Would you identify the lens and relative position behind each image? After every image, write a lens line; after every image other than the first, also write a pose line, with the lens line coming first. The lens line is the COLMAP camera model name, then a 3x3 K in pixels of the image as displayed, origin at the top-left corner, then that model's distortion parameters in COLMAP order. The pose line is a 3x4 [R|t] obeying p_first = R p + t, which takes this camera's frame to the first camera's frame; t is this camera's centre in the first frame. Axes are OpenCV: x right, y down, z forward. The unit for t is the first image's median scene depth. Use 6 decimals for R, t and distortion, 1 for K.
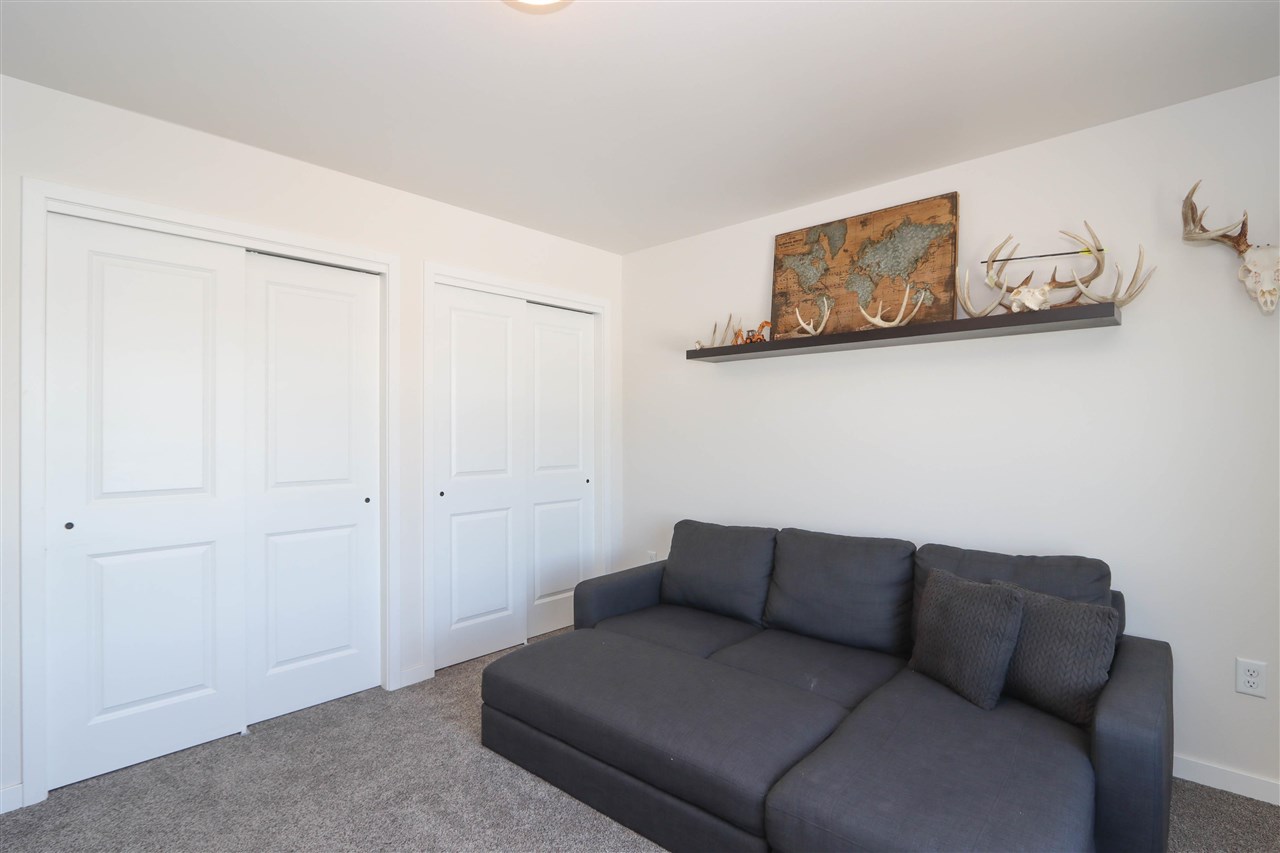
lens RADIAL K [[617.2, 0, 631.2], [0, 617.2, 426.0], [0, 0, 1]] dist [-0.005845, -0.000049]
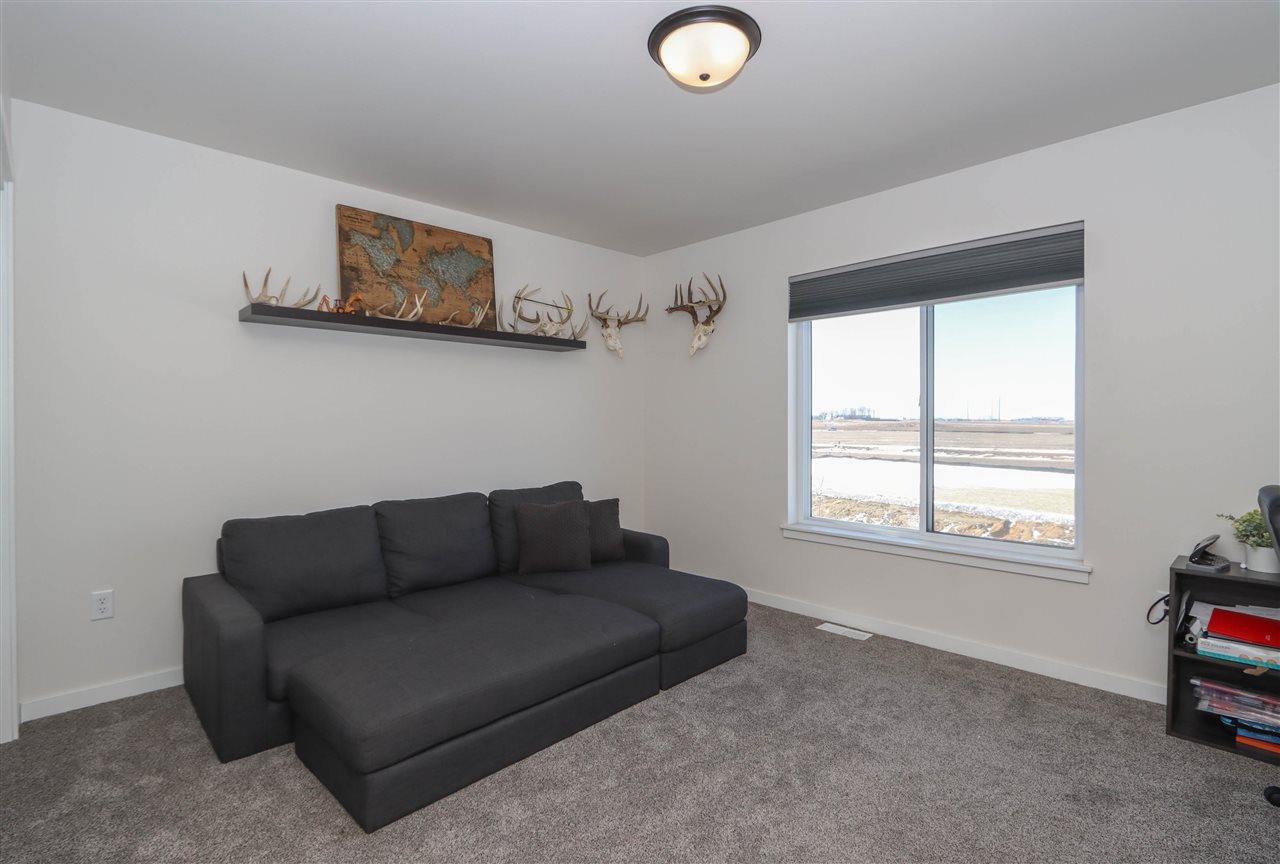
lens RADIAL K [[600.7, 0, 654.9], [0, 600.7, 424.2], [0, 0, 1]] dist [-0.000804, -0.000238]
pose [[0.032219, -0.003676, 0.999474, -0.741790], [-0.000125, 0.999993, 0.003682, 0.032332], [-0.999481, -0.000243, 0.032218, 0.518878]]
